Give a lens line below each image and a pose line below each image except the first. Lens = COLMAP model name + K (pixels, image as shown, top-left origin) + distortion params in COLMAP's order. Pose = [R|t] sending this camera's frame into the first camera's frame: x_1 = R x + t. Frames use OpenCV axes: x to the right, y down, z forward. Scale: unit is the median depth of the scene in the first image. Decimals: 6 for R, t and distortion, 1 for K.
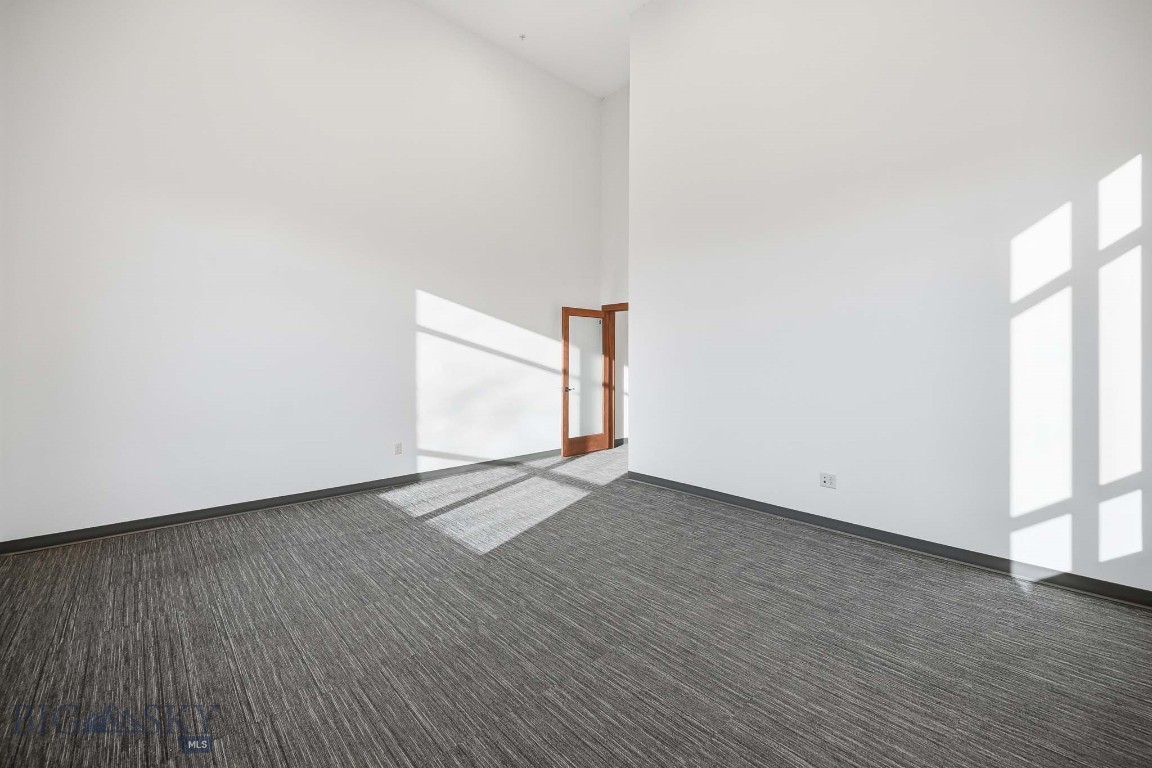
lens RADIAL K [[473.2, 0, 583.6], [0, 473.2, 361.4], [0, 0, 1]] dist [0.001760, 0.000095]
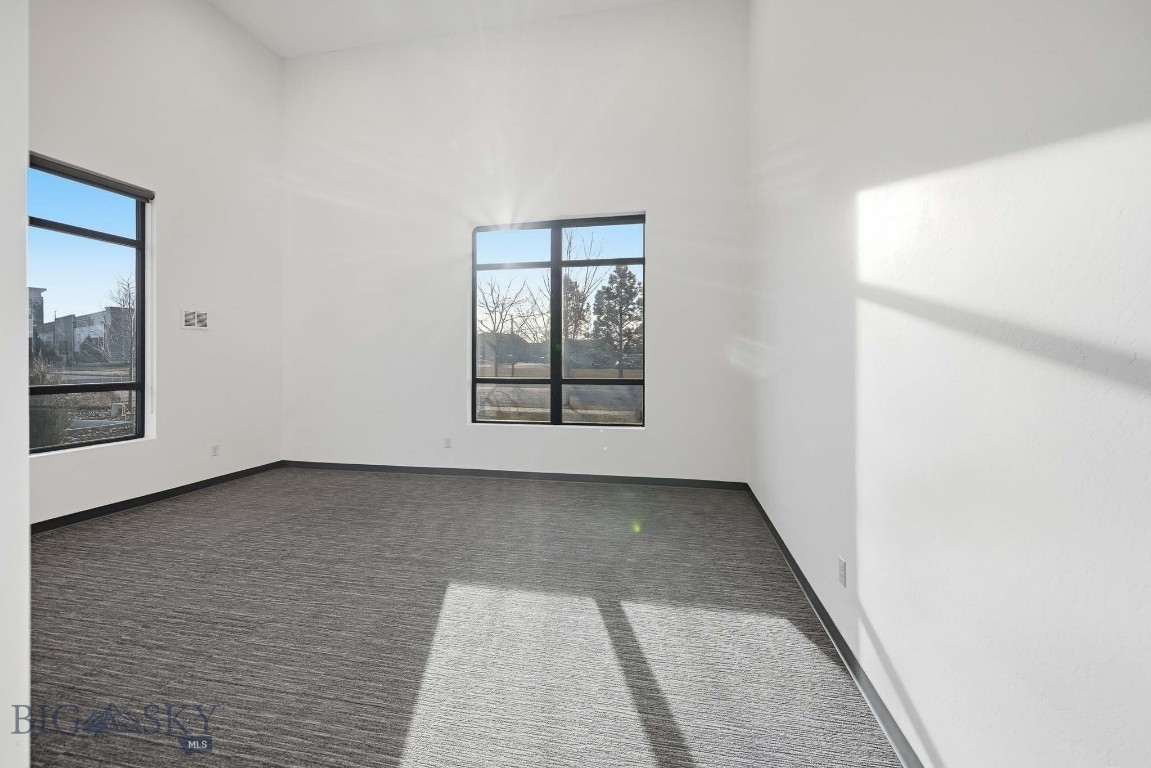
lens RADIAL K [[472.8, 0, 583.1], [0, 472.8, 361.4], [0, 0, 1]] dist [0.001760, 0.000095]
pose [[-0.812721, -0.001165, -0.582651, 0.104065], [-0.007854, 0.999929, 0.008955, -0.023934], [0.582600, 0.011854, -0.812673, 2.019693]]
